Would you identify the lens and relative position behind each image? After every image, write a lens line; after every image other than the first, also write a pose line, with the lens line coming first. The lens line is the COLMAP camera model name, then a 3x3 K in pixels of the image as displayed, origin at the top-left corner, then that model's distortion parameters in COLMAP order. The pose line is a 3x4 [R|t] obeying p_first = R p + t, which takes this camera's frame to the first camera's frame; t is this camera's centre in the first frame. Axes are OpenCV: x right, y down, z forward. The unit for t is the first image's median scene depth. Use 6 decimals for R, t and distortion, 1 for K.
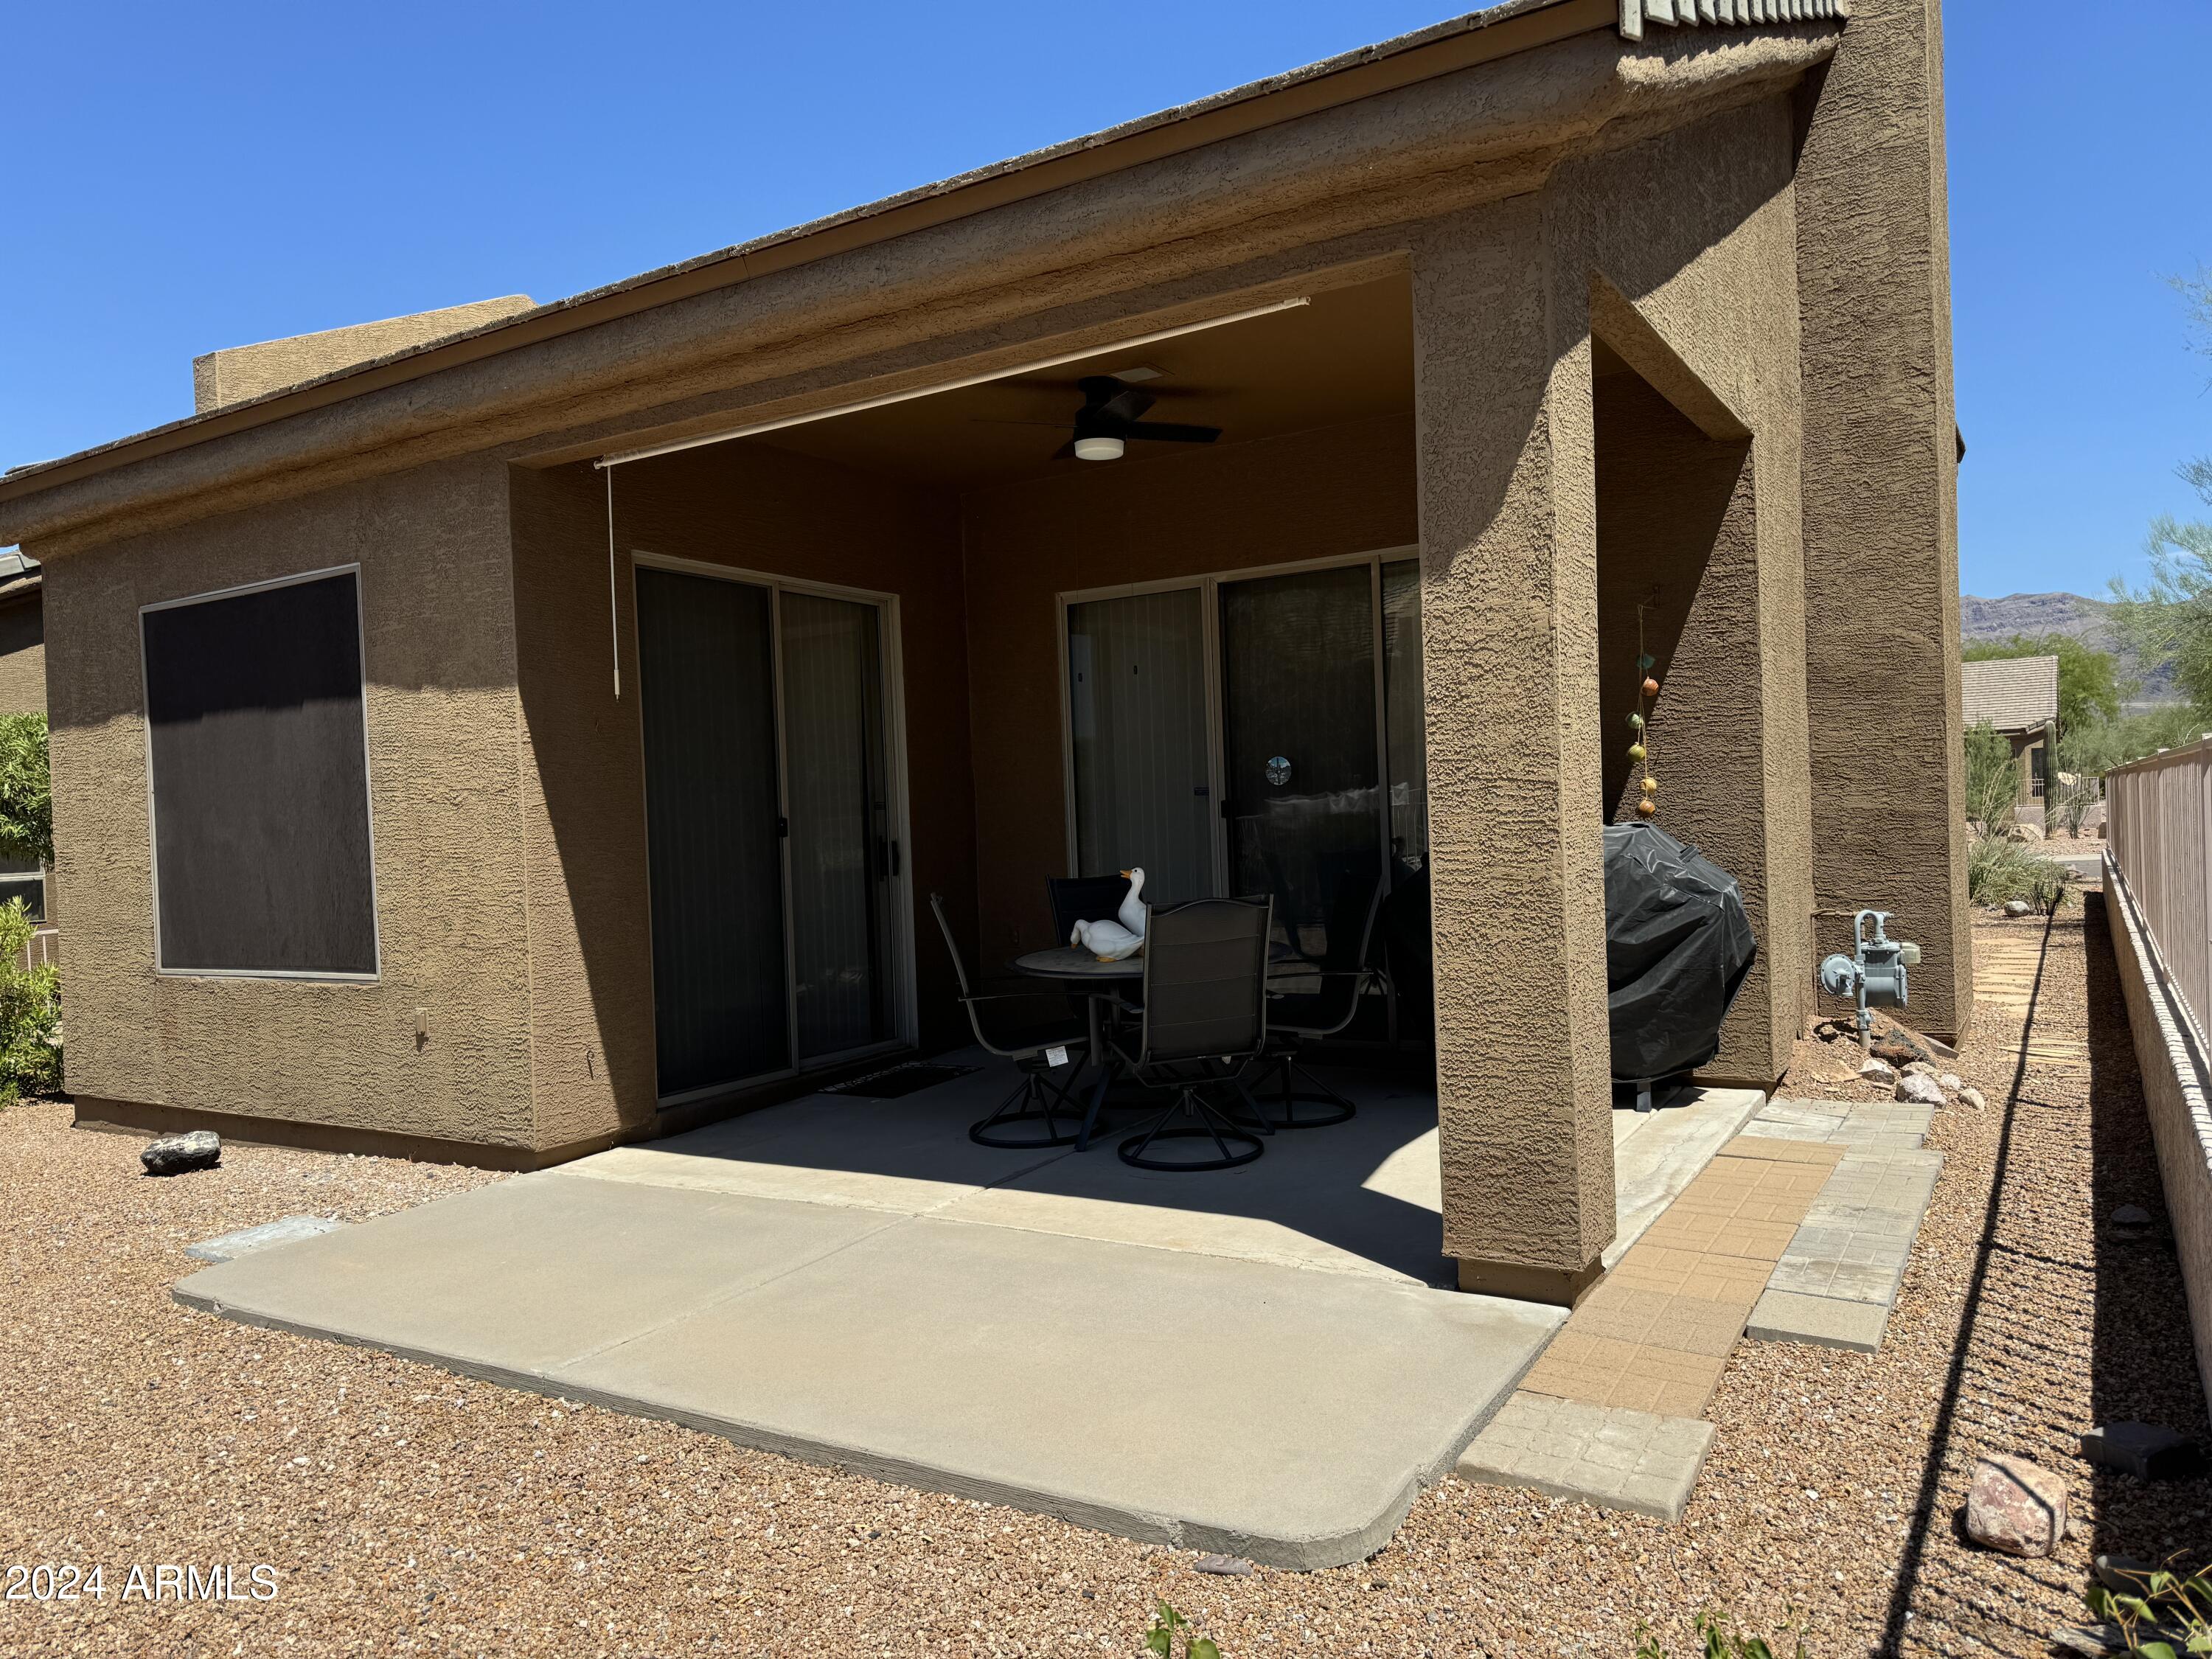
lens RADIAL K [[1556.6, 0, 1102.4], [0, 1556.6, 839.9], [0, 0, 1]] dist [0.055697, -0.070640]
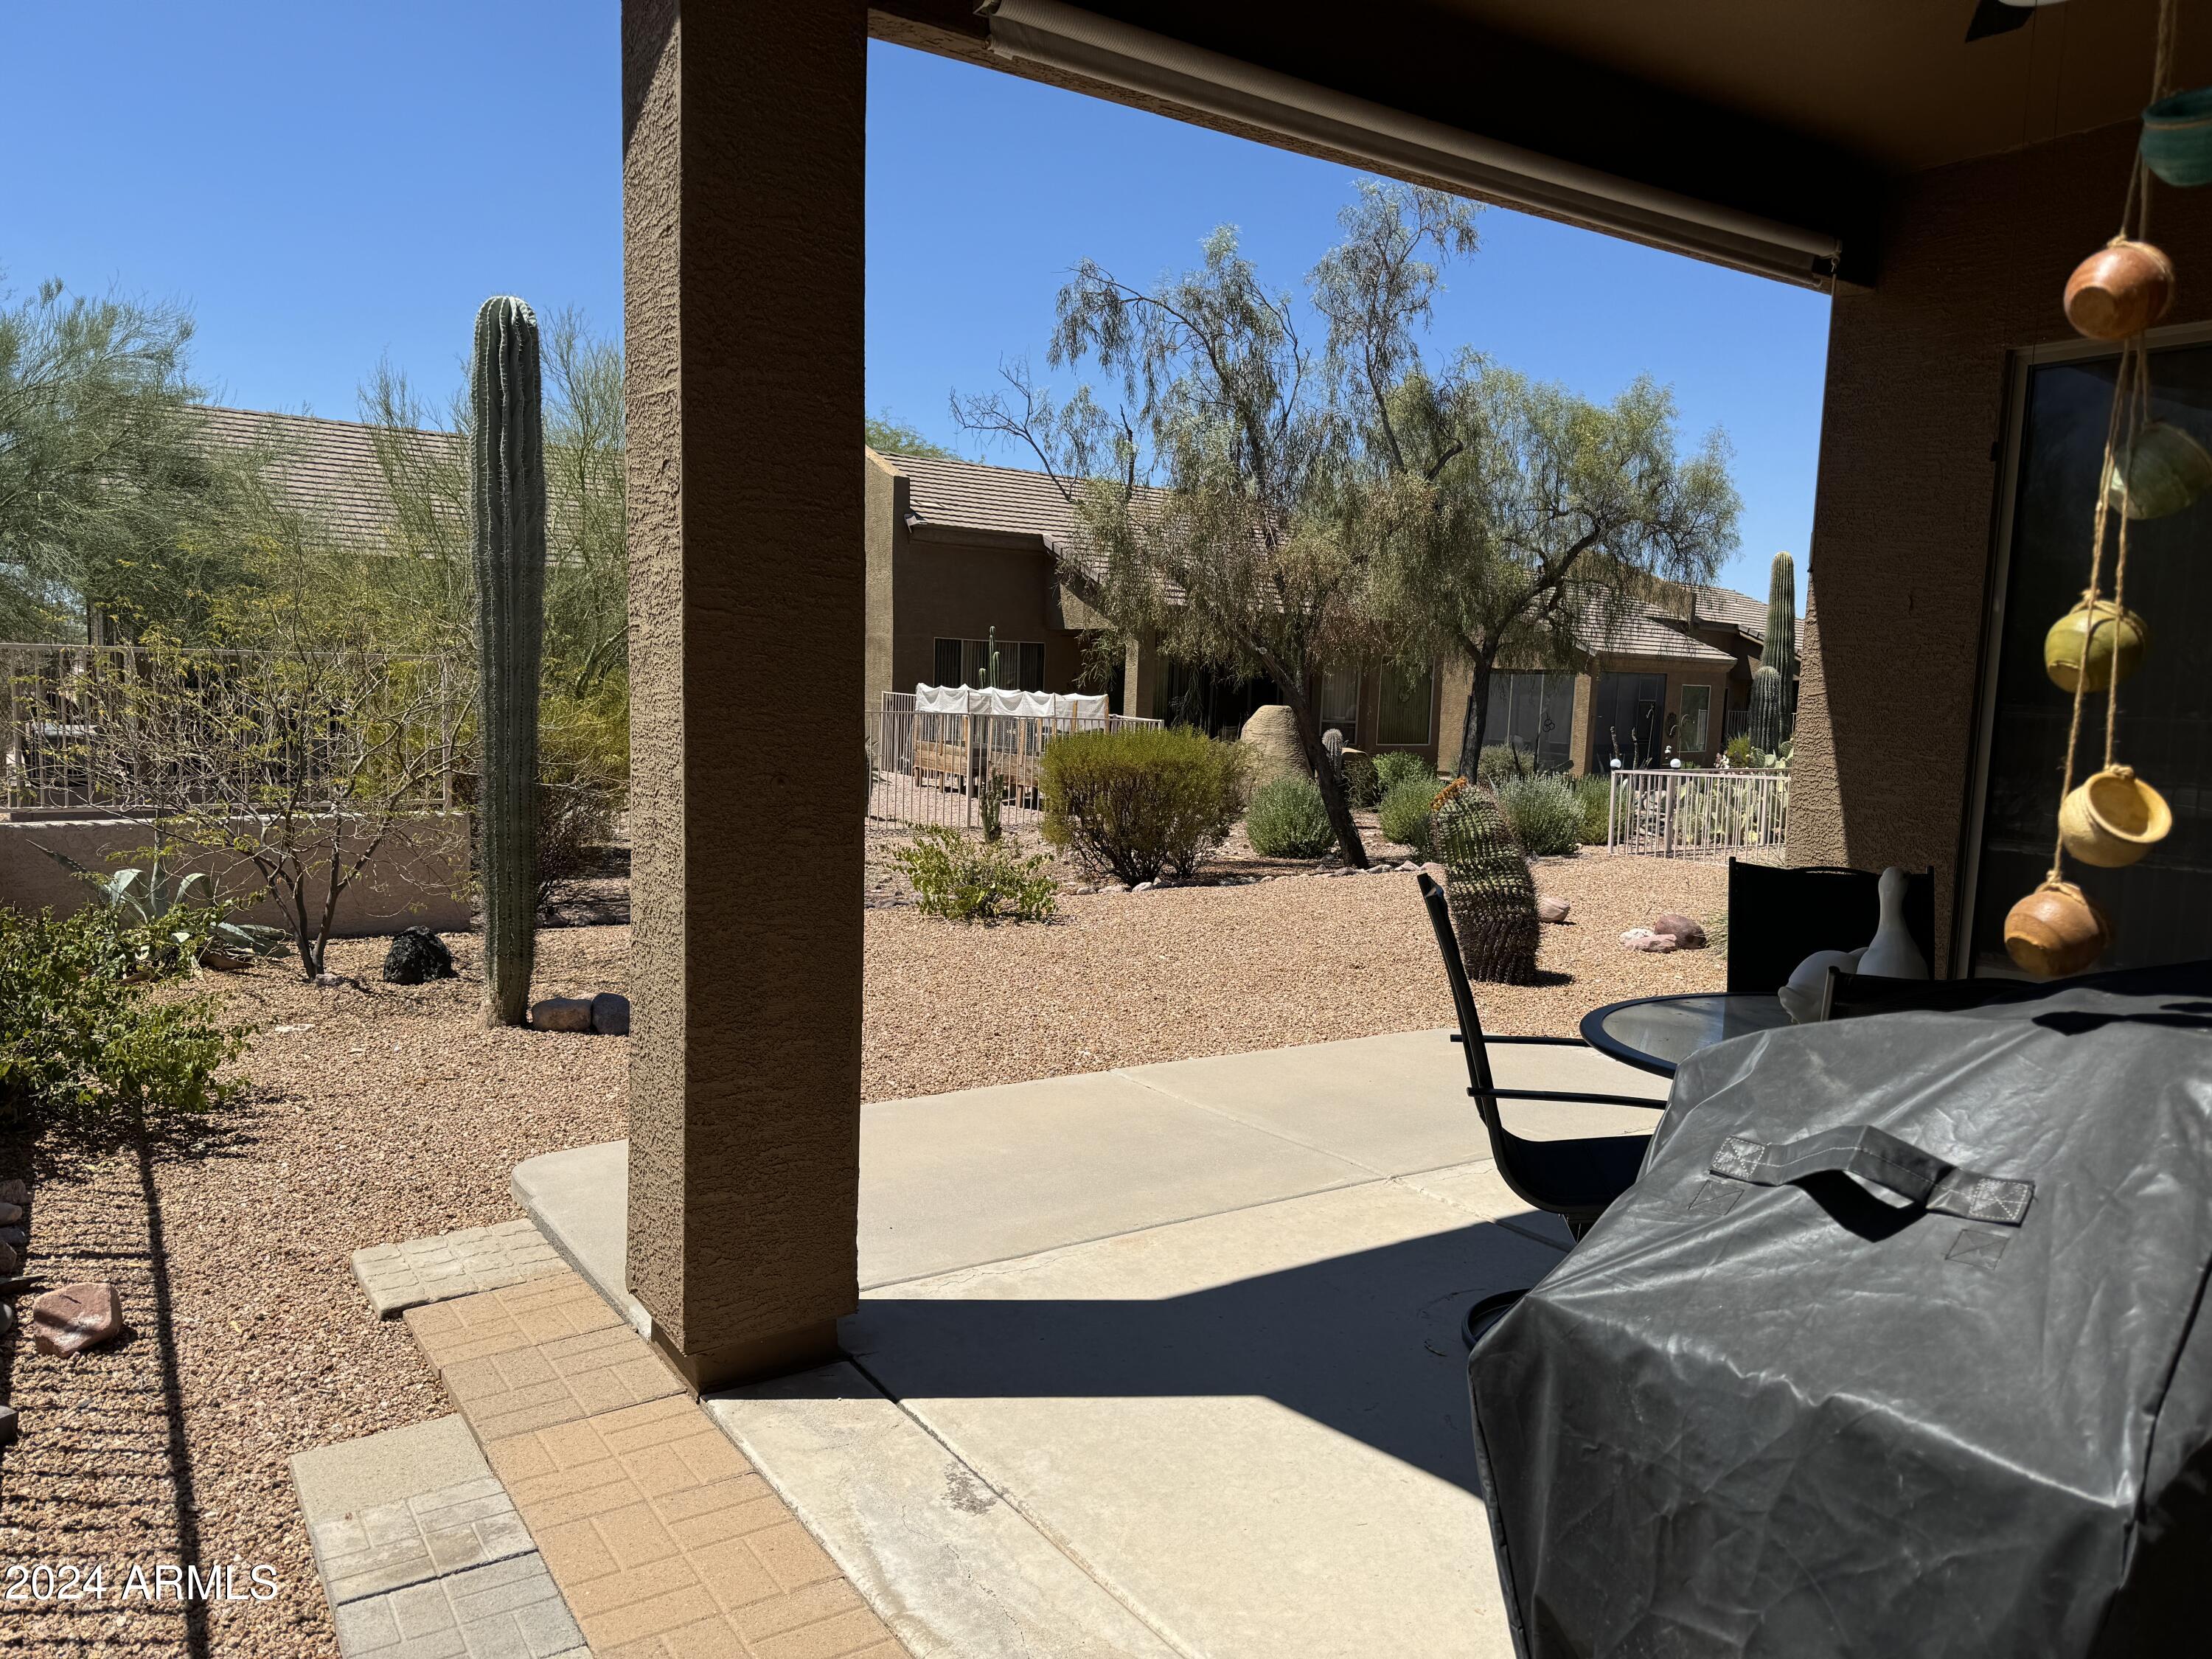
lens RADIAL K [[1556.6, 0, 1103.5], [0, 1556.6, 836.1], [0, 0, 1]] dist [0.055697, -0.070640]
pose [[-0.420570, 0.119477, -0.899359, 0.575047], [-0.030464, 0.988872, 0.145615, -0.057070], [0.906749, 0.088639, -0.412250, 0.969719]]
